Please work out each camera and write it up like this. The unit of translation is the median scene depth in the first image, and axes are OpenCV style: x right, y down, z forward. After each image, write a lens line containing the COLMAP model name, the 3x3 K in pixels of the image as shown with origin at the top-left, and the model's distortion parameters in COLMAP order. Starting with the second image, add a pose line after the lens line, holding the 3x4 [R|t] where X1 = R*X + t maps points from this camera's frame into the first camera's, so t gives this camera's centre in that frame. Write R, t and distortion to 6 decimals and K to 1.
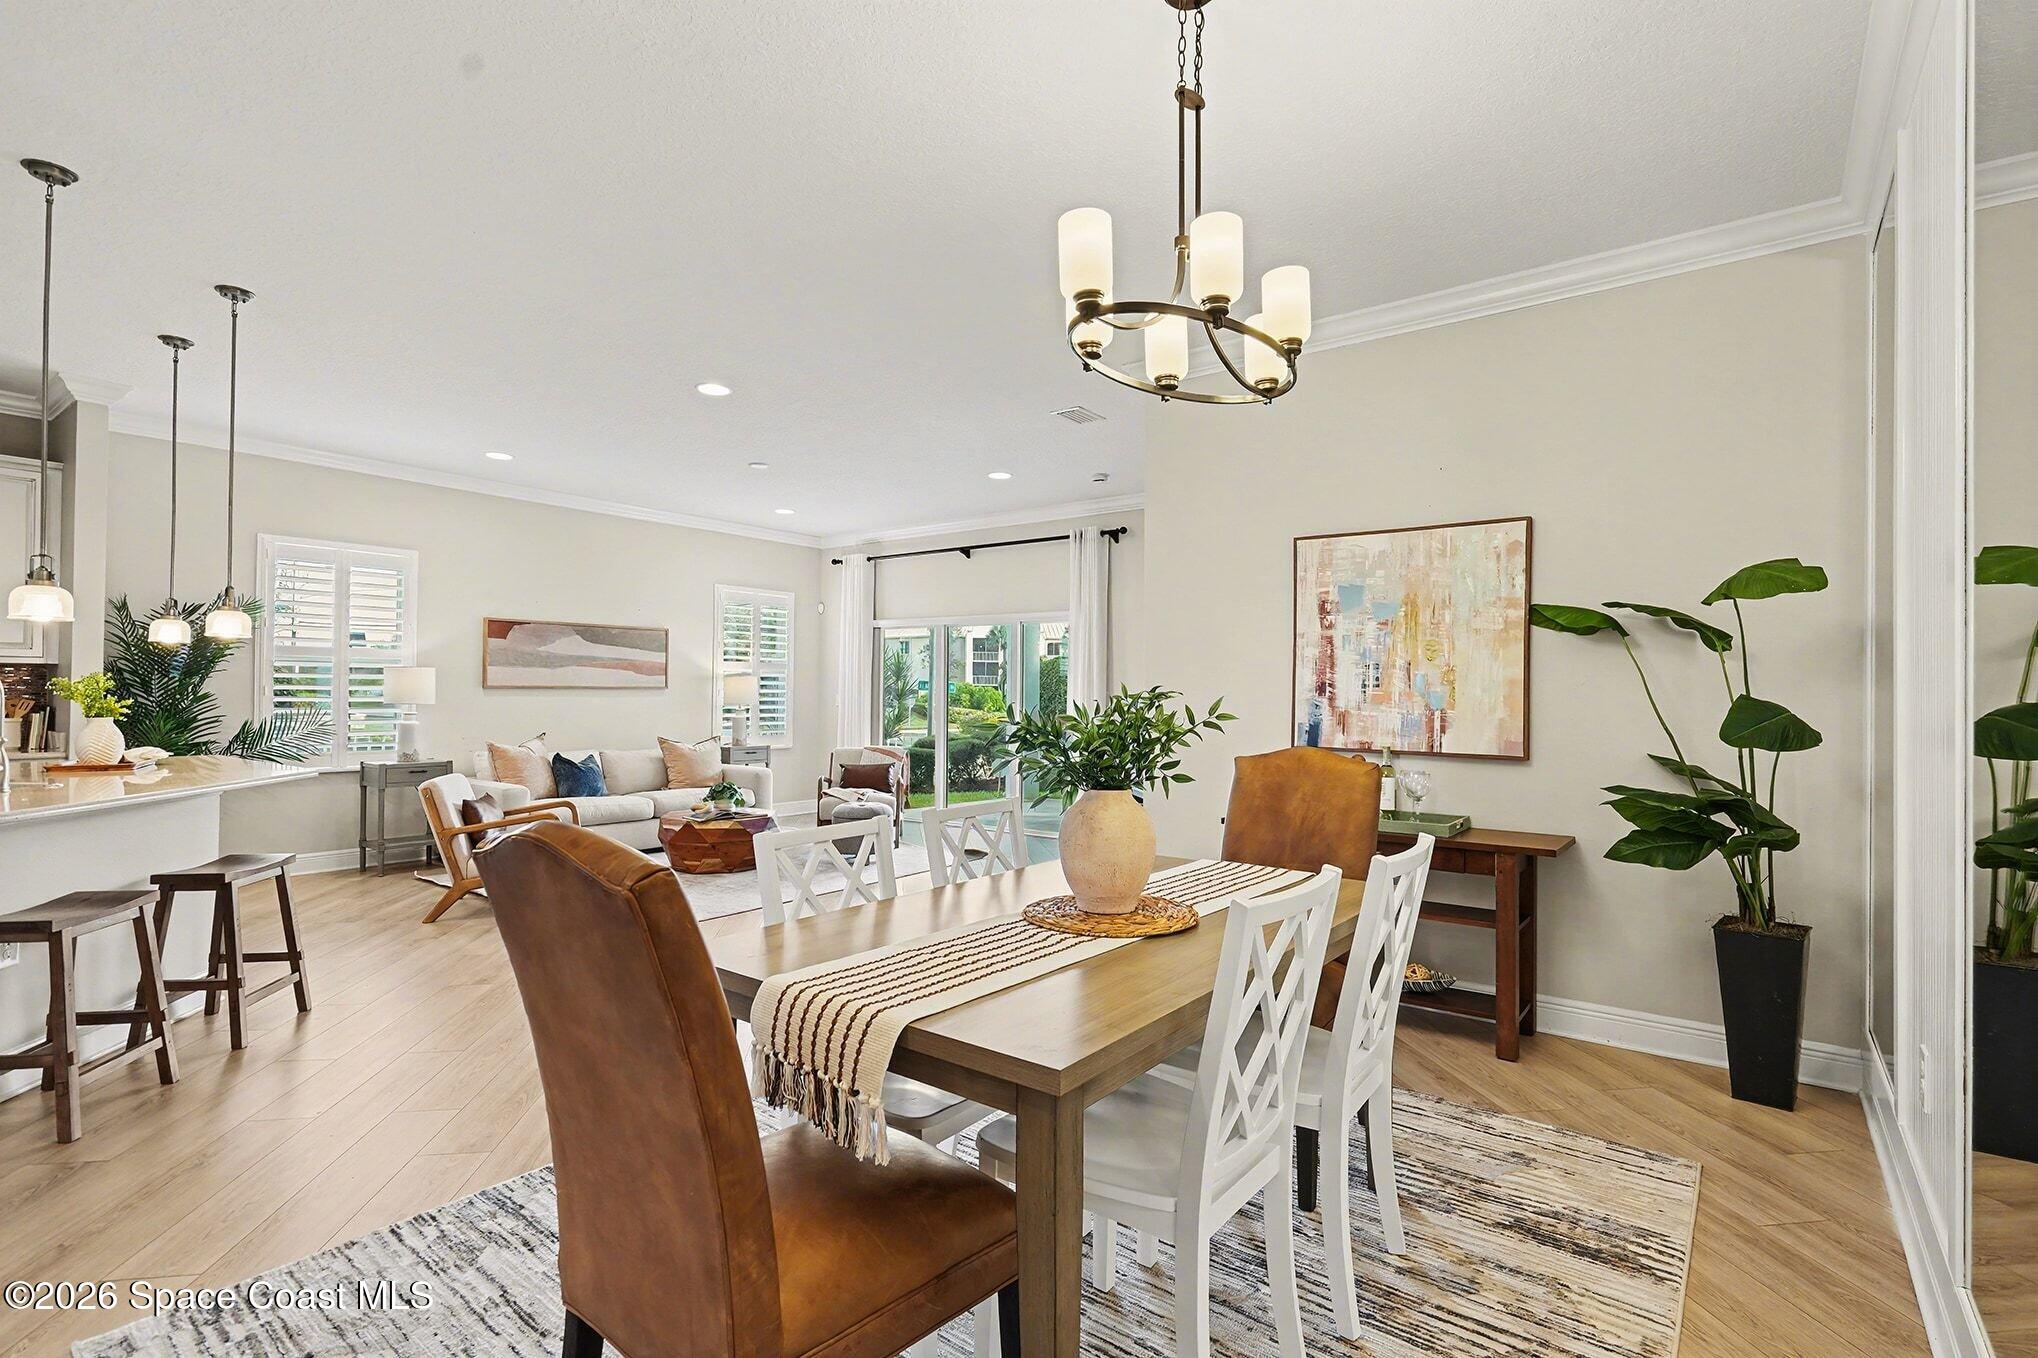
lens RADIAL K [[991.0, 0, 1026.3], [0, 991.0, 686.1], [0, 0, 1]] dist [-0.000990, -0.000382]
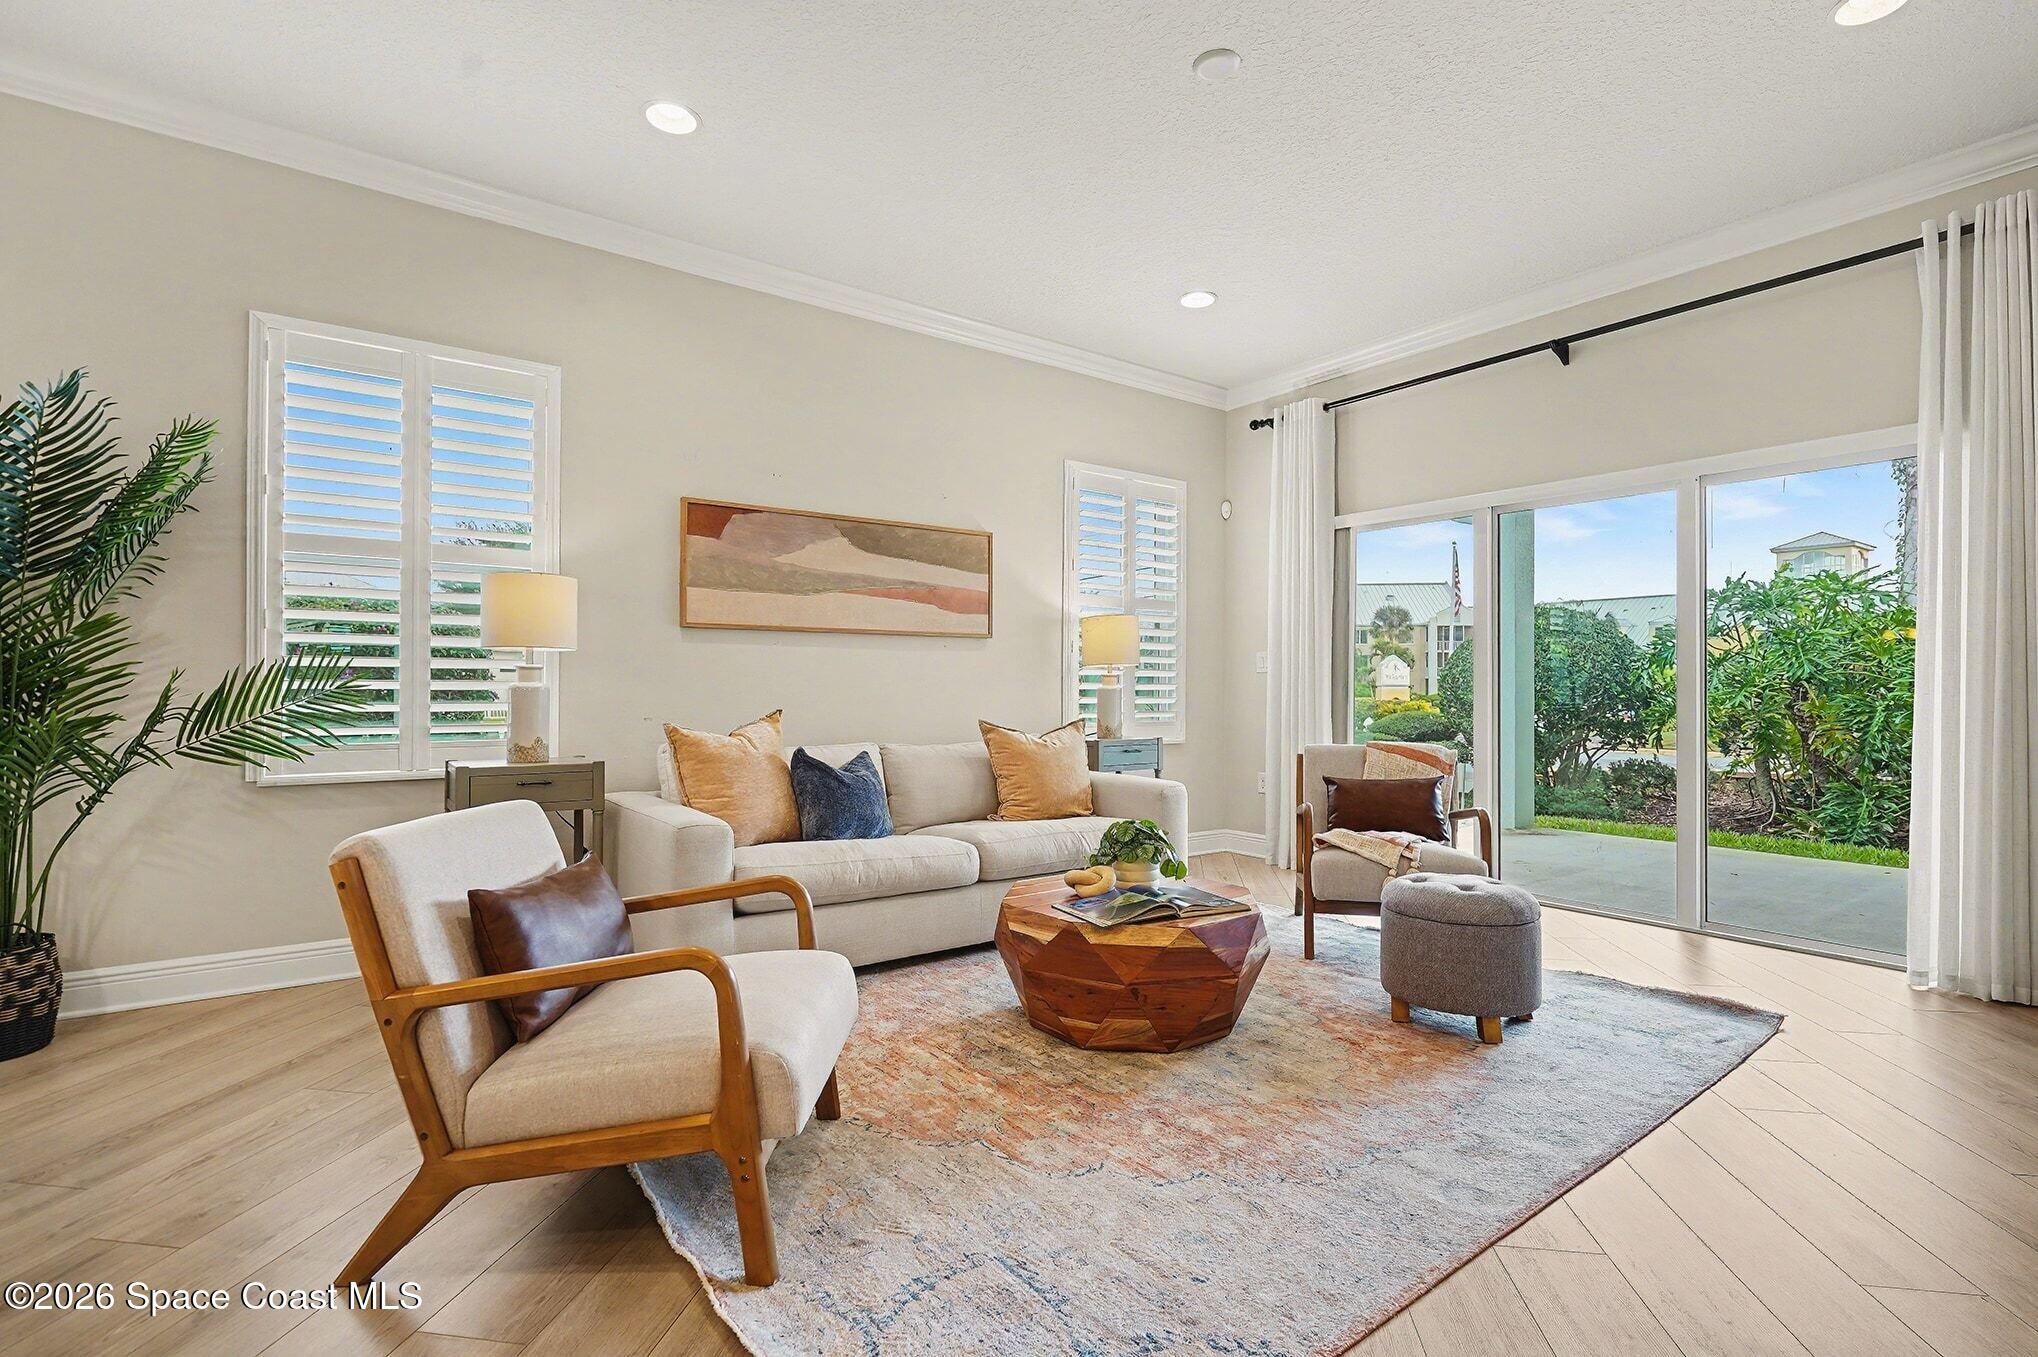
lens RADIAL K [[942.2, 0, 1019.0], [0, 942.2, 678.5], [0, 0, 1]] dist [0.000134, -0.000607]
pose [[0.960860, -0.007401, -0.276937, -0.211399], [0.005739, 0.999960, -0.006813, 0.032583], [0.276977, 0.004957, 0.960864, 0.518423]]
